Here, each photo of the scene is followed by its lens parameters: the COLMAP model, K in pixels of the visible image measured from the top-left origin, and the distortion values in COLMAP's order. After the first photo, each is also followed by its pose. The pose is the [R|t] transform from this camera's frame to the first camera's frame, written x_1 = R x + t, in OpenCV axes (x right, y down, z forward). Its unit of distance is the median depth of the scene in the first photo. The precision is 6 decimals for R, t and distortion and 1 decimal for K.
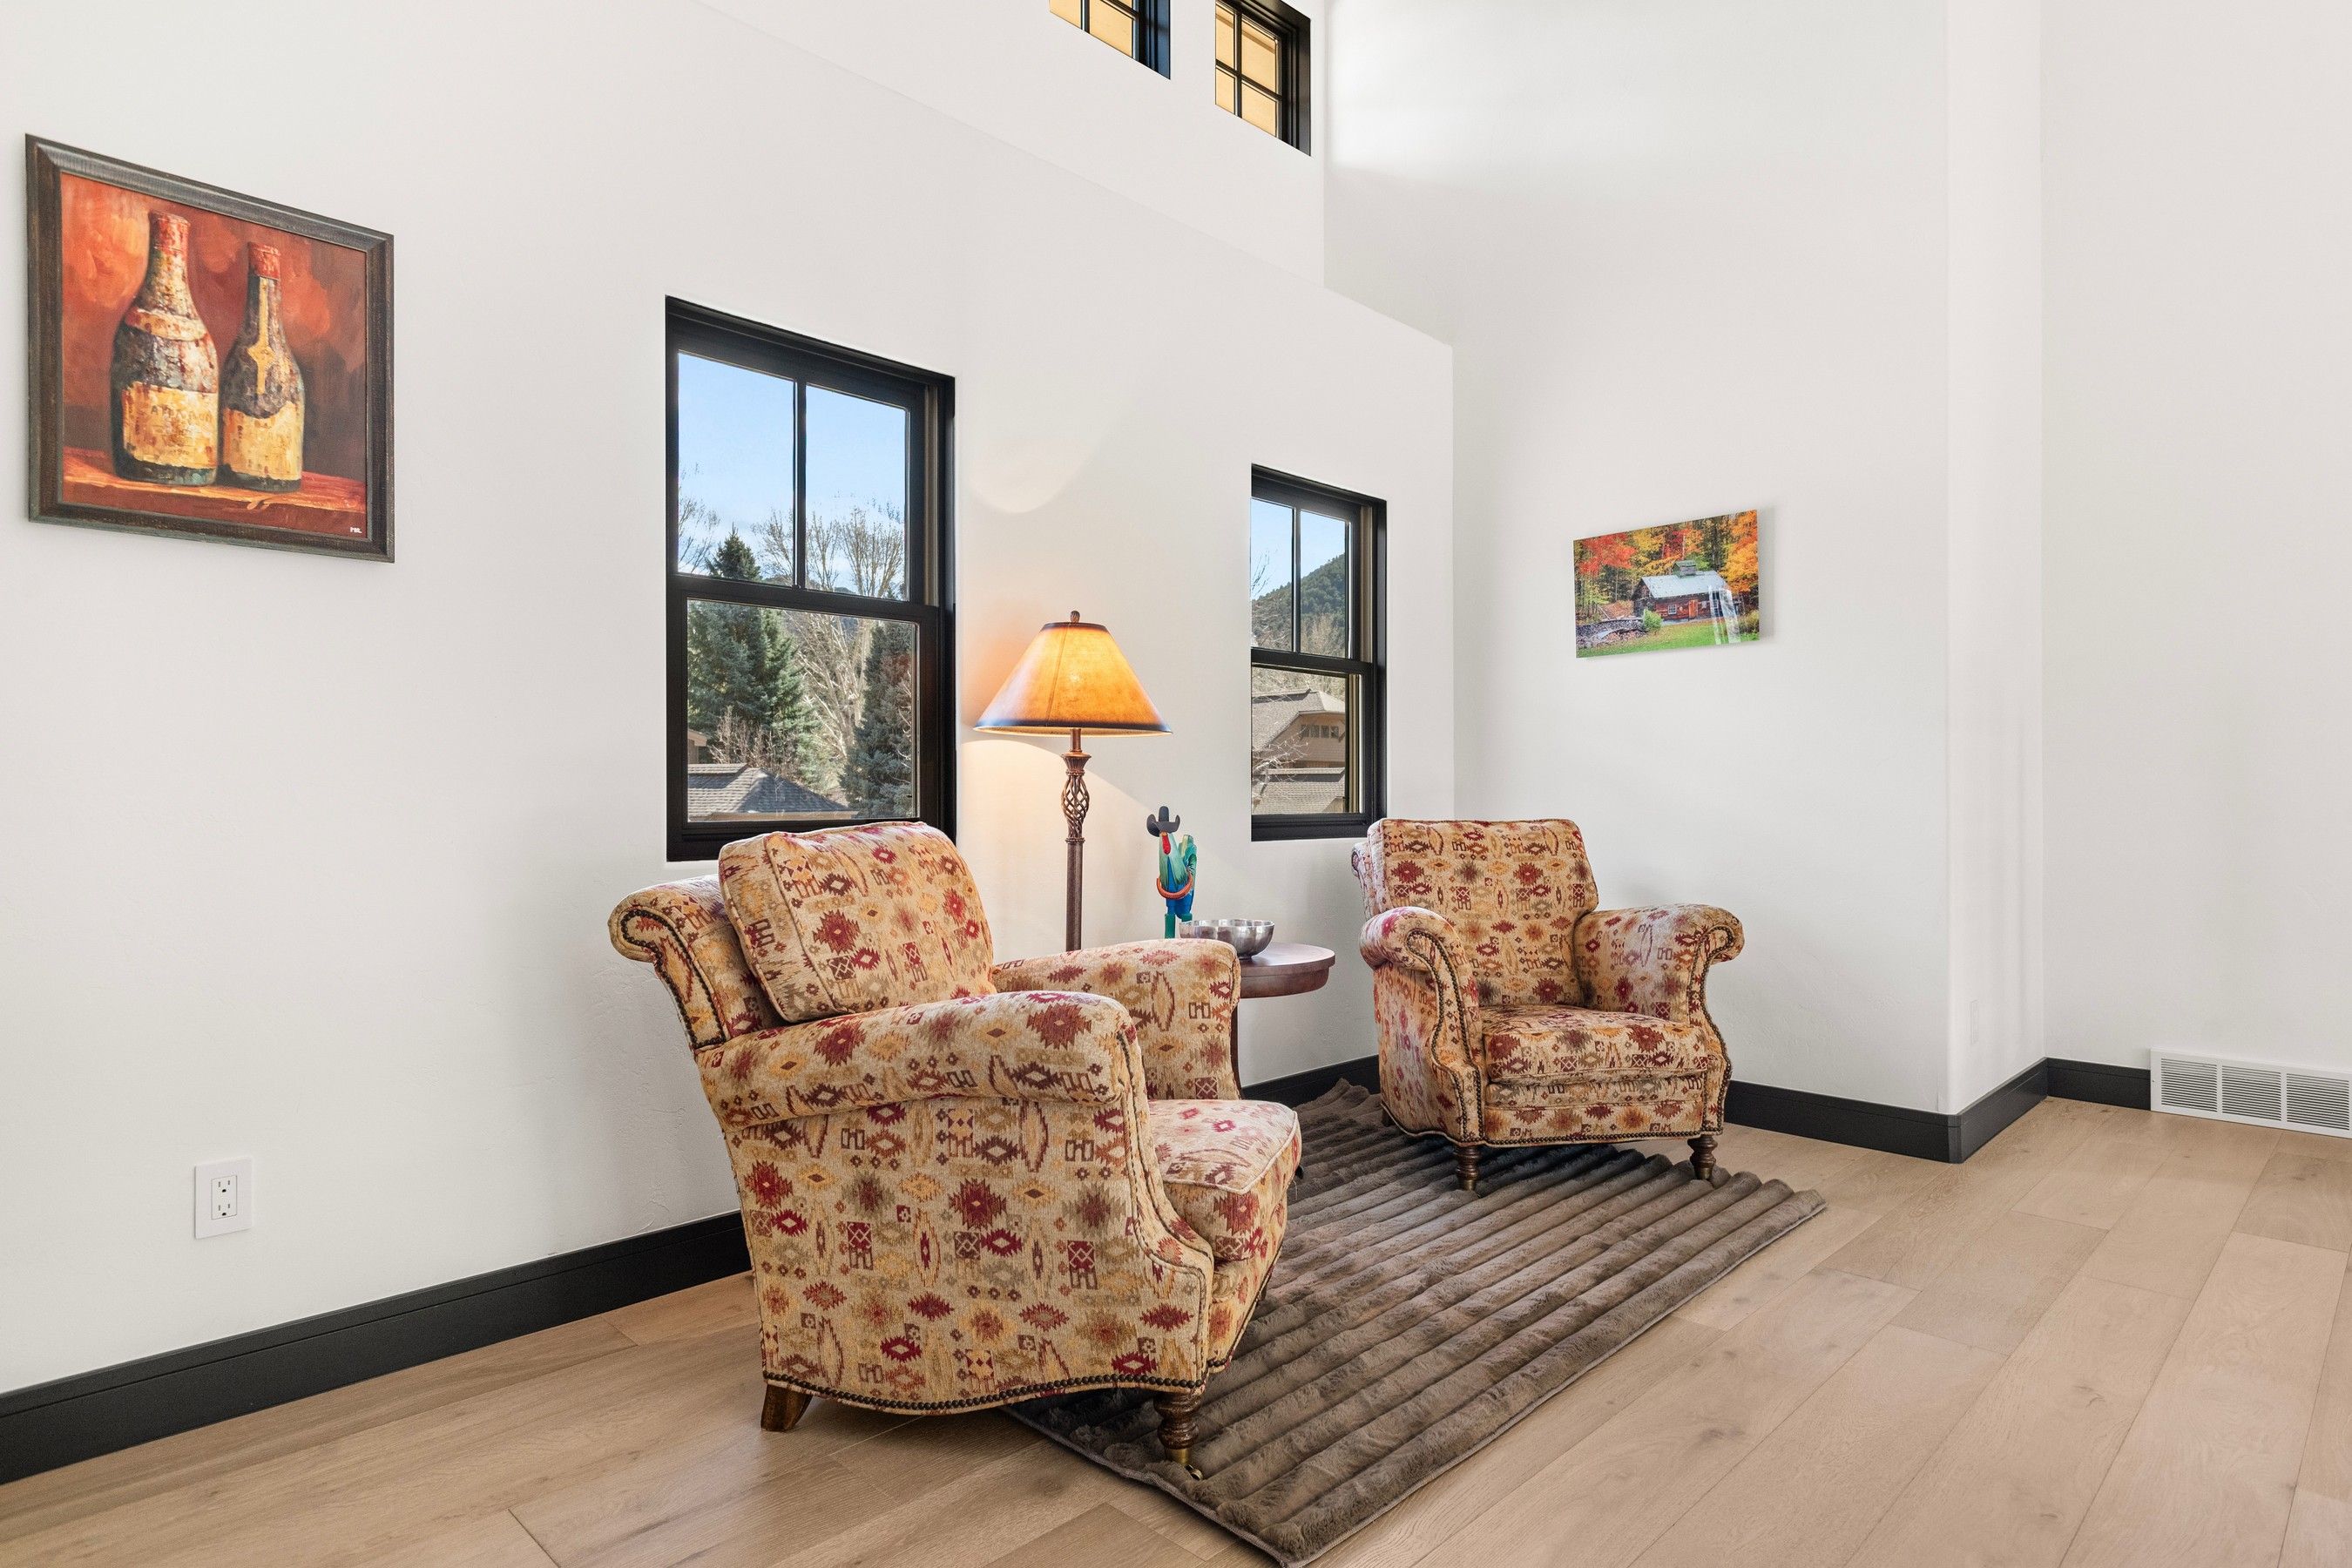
lens RADIAL K [[1268.0, 0, 1195.7], [0, 1268.0, 781.1], [0, 0, 1]] dist [0.024084, -0.001731]
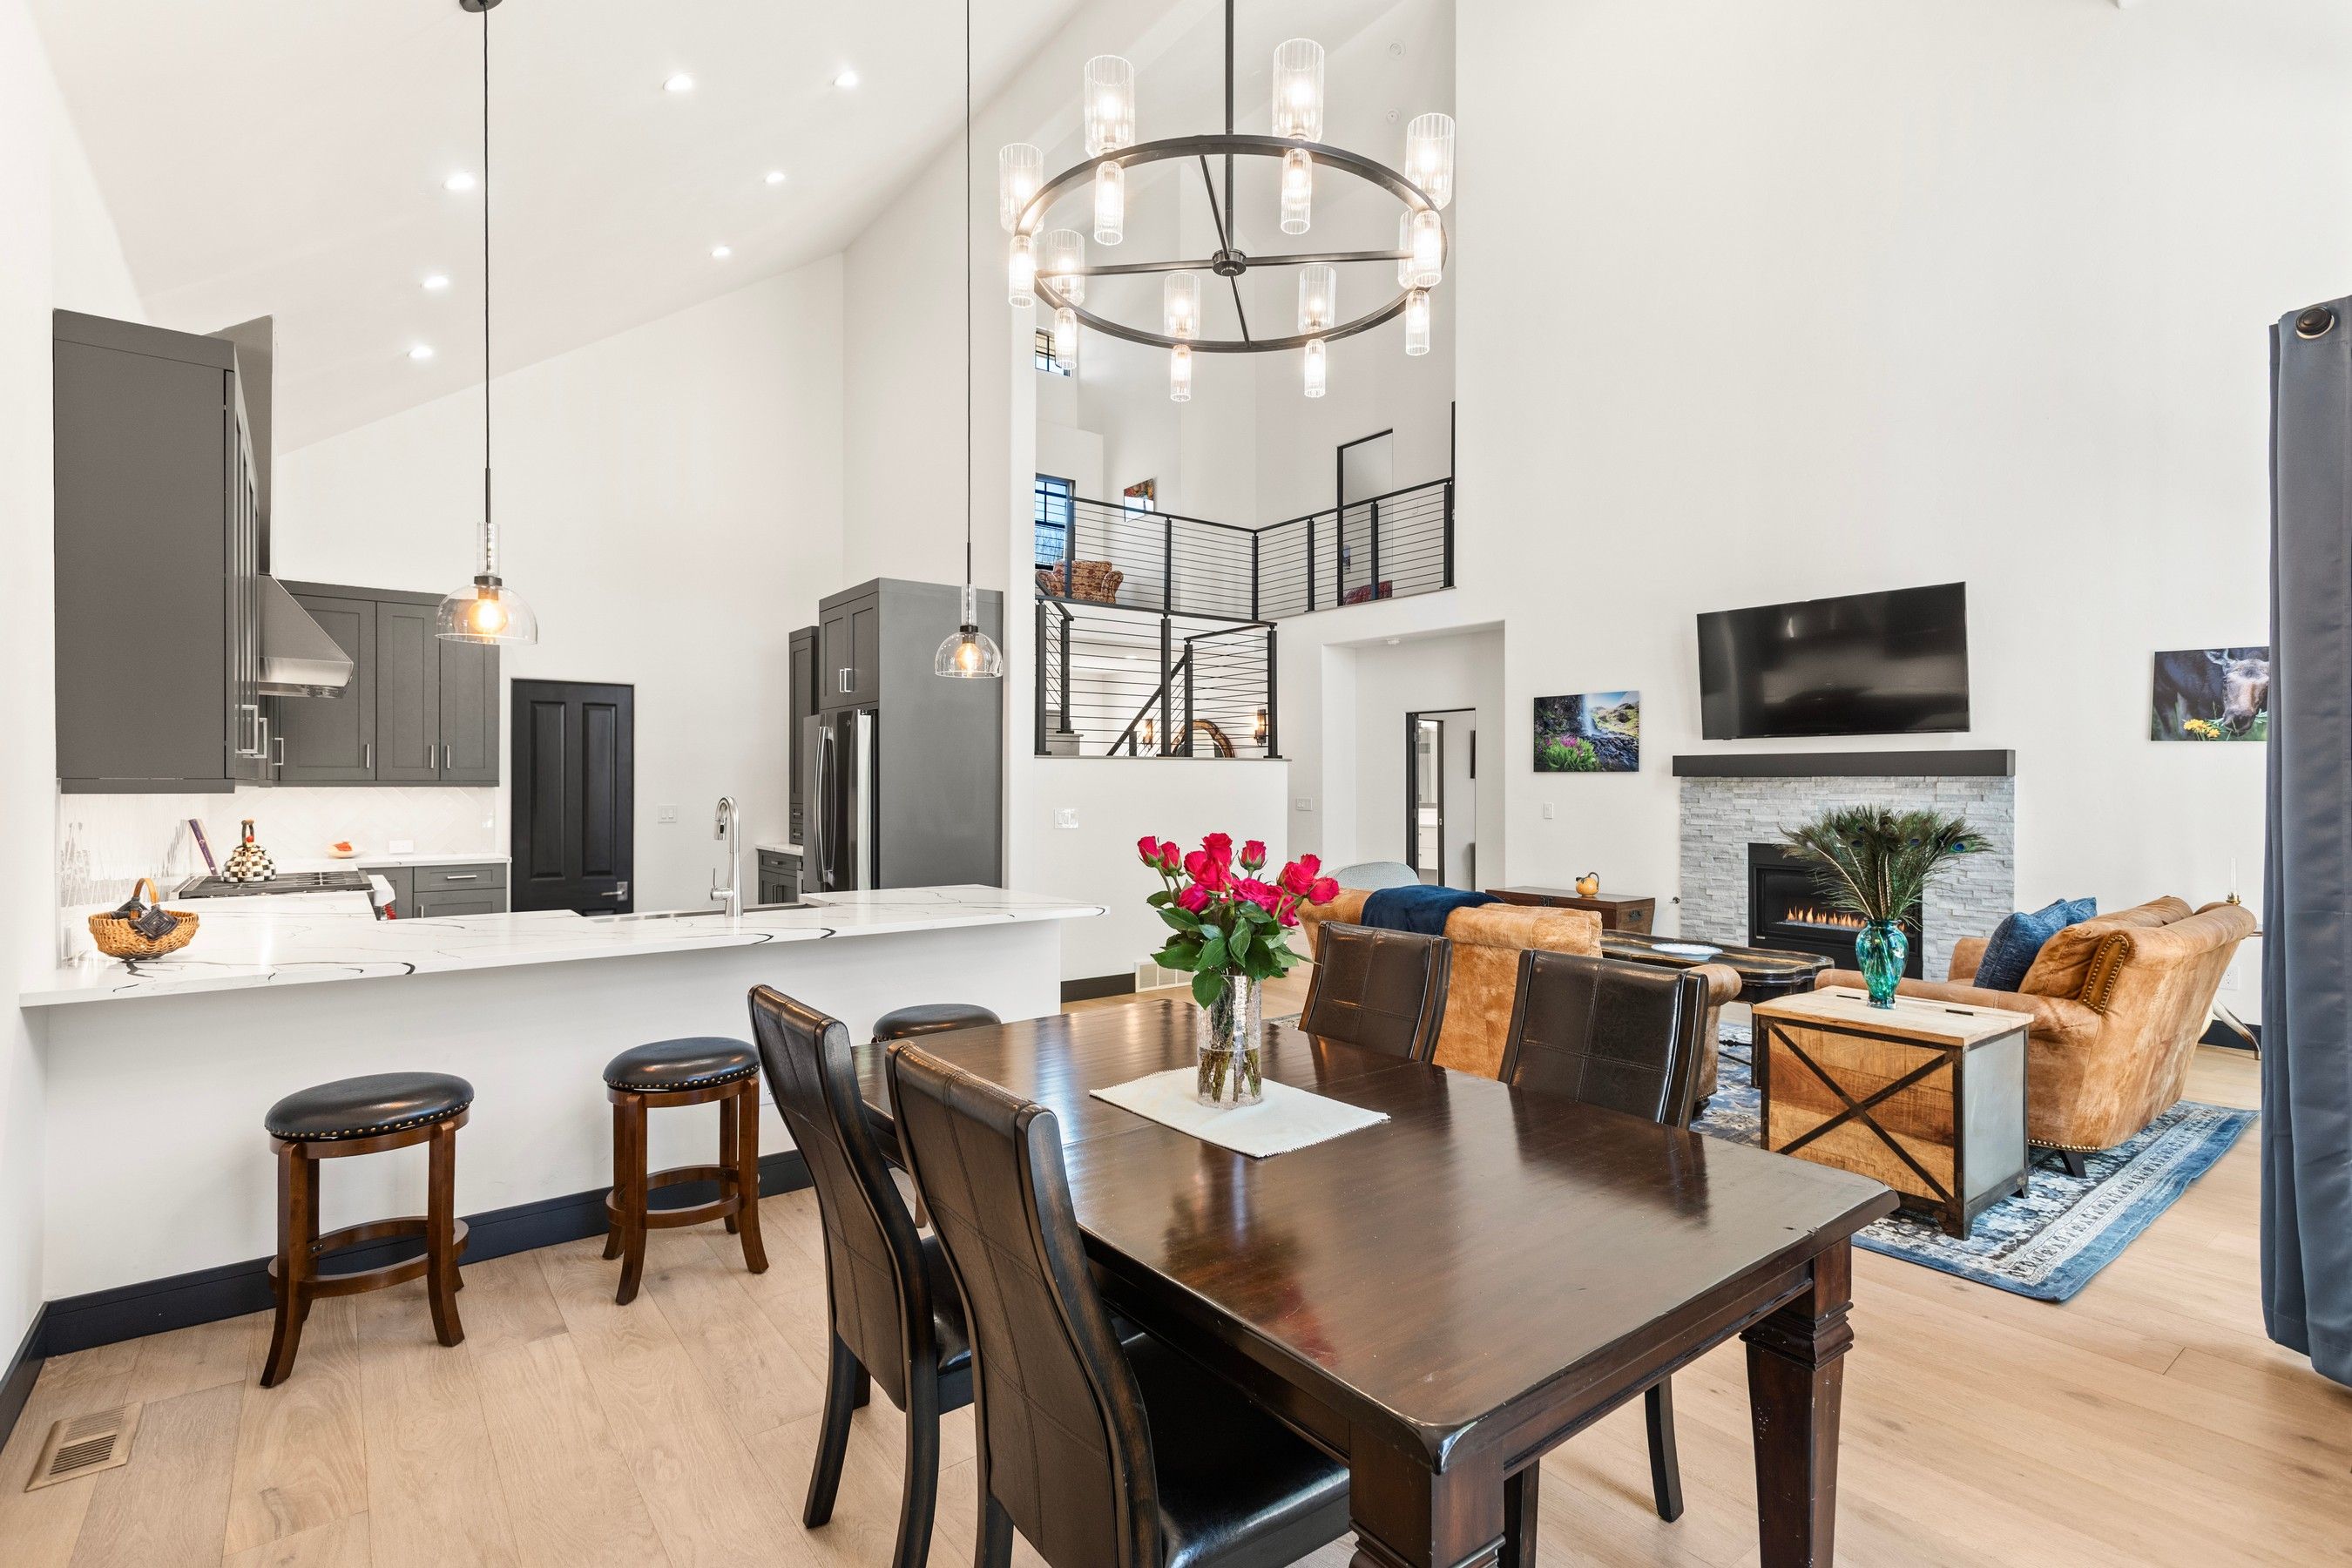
lens RADIAL K [[1107.1, 0, 1199.5], [0, 1107.1, 784.9], [0, 0, 1]] dist [0.020114, -0.006384]
pose [[0.991485, 0.003289, -0.130180, 1.421174], [-0.001695, 0.999922, 0.012353, 0.935648], [0.130211, -0.012027, 0.991413, -3.224819]]
